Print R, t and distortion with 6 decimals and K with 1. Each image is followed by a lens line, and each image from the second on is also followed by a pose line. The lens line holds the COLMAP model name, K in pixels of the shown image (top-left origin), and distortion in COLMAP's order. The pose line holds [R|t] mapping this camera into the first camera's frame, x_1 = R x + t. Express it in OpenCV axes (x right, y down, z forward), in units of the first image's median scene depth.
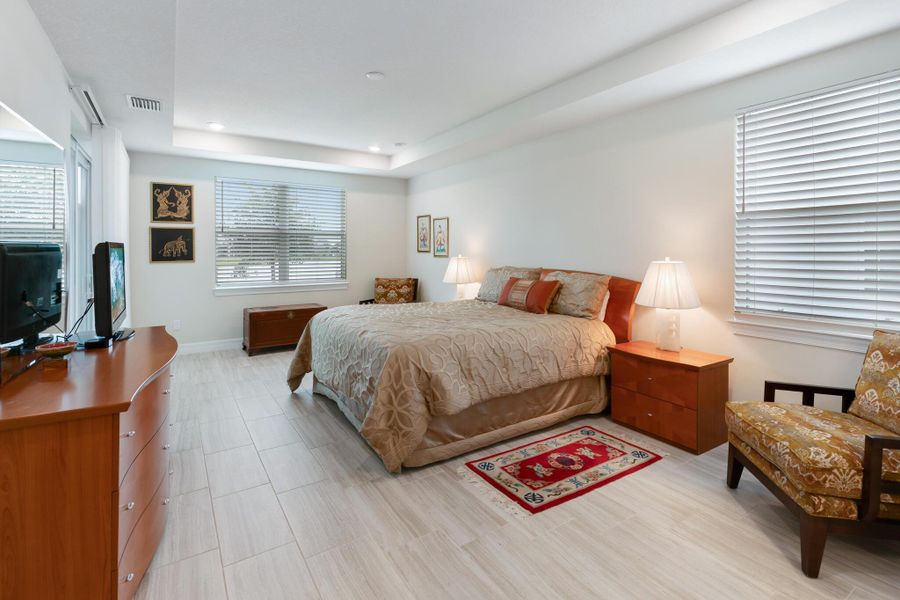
lens RADIAL K [[435.0, 0, 449.5], [0, 435.0, 245.6], [0, 0, 1]] dist [0.004509, 0.000165]
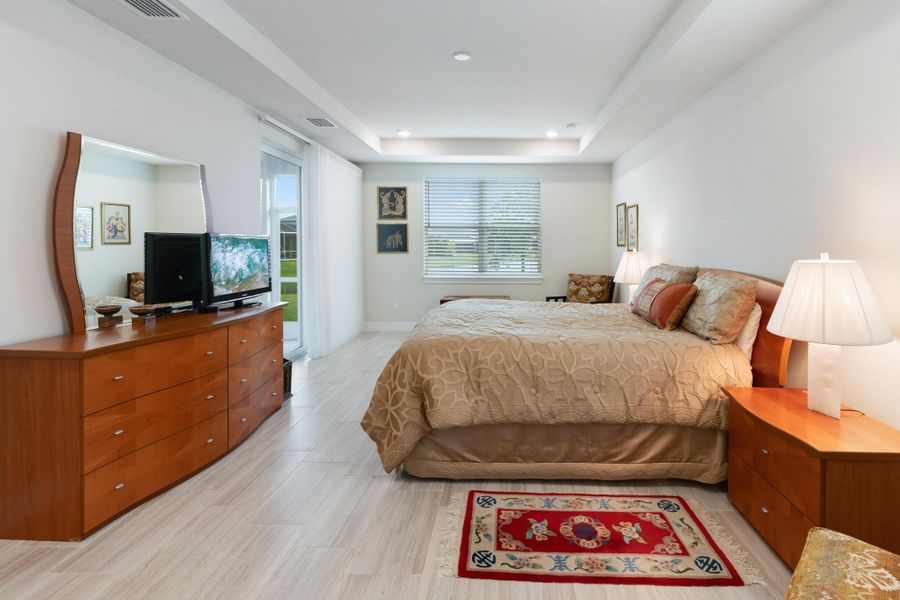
lens RADIAL K [[440.6, 0, 449.5], [0, 440.6, 245.7], [0, 0, 1]] dist [0.002560, -0.000125]
pose [[0.828585, 0.006783, -0.559822, 0.389883], [0.000205, 0.999923, 0.012418, 0.008913], [0.559863, -0.010404, 0.828520, 0.216763]]
